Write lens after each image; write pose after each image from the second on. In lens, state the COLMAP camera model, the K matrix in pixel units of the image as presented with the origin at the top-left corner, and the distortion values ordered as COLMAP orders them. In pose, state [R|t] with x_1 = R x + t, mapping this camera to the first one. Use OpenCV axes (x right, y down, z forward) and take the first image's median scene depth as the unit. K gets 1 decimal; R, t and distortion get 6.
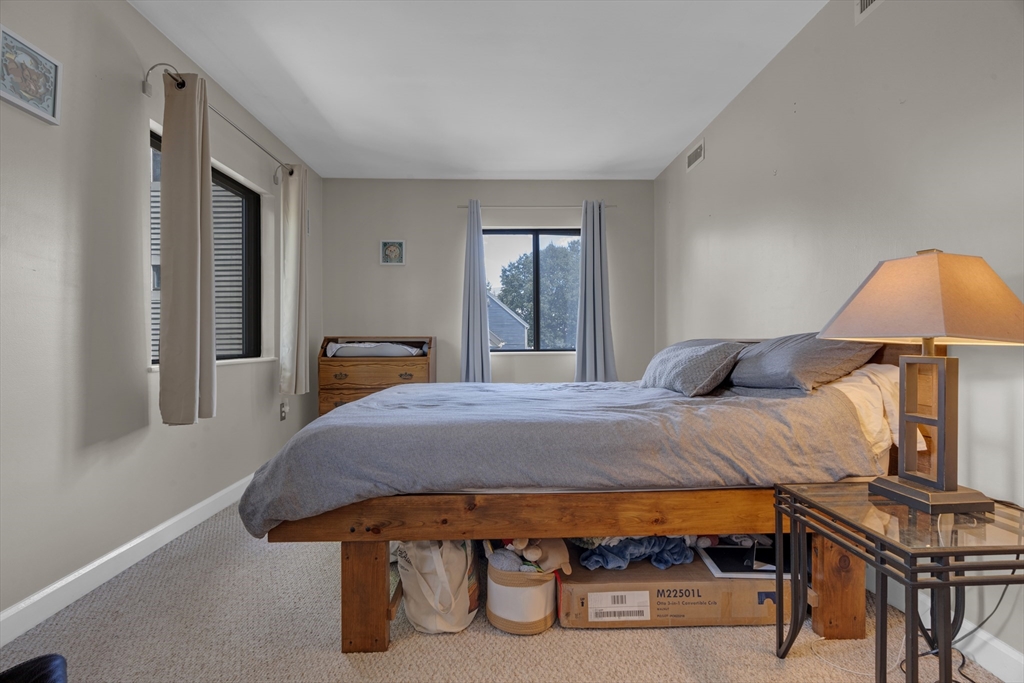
lens RADIAL K [[454.4, 0, 512.7], [0, 454.4, 339.4], [0, 0, 1]] dist [-0.000619, 0.002047]
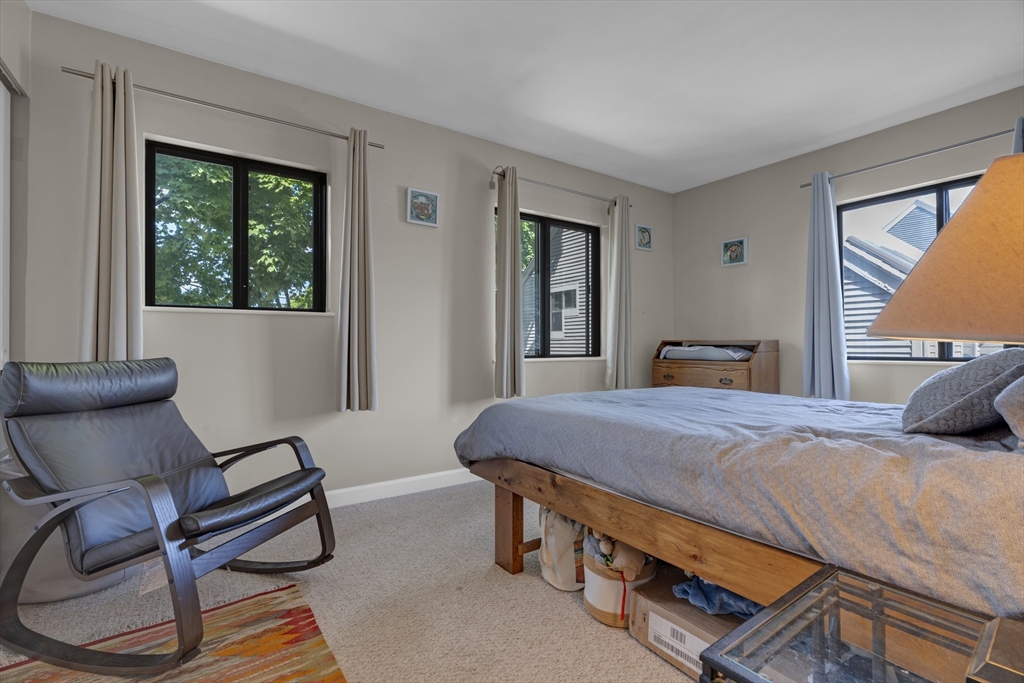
lens RADIAL K [[454.4, 0, 511.1], [0, 454.4, 339.7], [0, 0, 1]] dist [-0.000619, 0.002047]
pose [[0.559198, -0.002985, -0.829029, 0.778458], [-0.003793, 0.999974, -0.006158, 0.001905], [0.829025, 0.006588, 0.559172, 0.227982]]
